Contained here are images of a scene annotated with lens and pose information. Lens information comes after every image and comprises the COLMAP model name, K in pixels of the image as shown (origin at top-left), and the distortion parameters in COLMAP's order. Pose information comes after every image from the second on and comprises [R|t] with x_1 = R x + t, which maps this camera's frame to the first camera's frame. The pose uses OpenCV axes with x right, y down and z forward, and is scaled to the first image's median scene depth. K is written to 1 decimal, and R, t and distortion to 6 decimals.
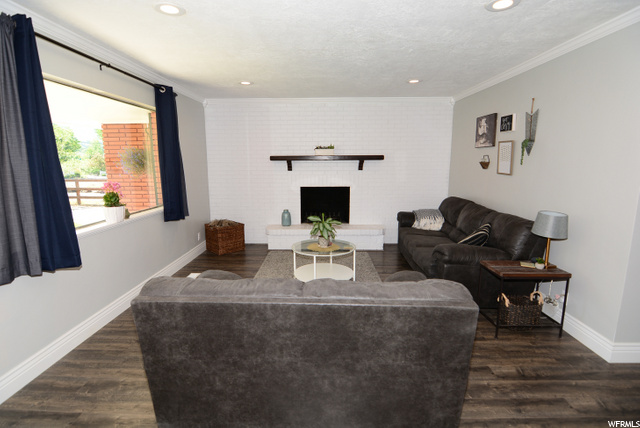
lens RADIAL K [[328.1, 0, 319.9], [0, 328.1, 213.1], [0, 0, 1]] dist [-0.020309, -0.001317]
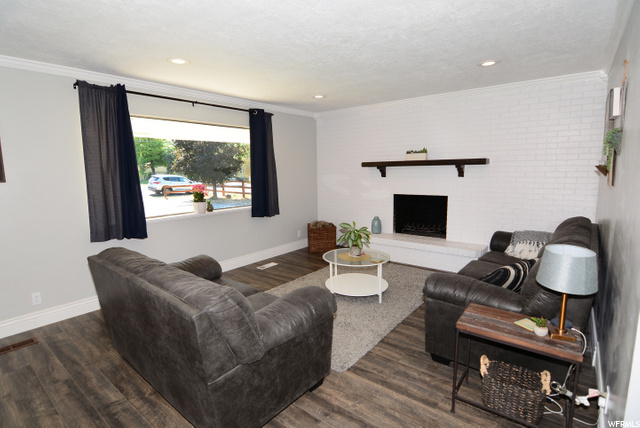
lens RADIAL K [[328.1, 0, 300.2], [0, 328.1, 208.4], [0, 0, 1]] dist [-0.020309, -0.001317]
pose [[0.774316, 0.065519, -0.629398, 0.456306], [-0.083509, 0.996507, 0.000997, -0.023744], [0.627264, 0.051788, 0.777083, 0.137136]]
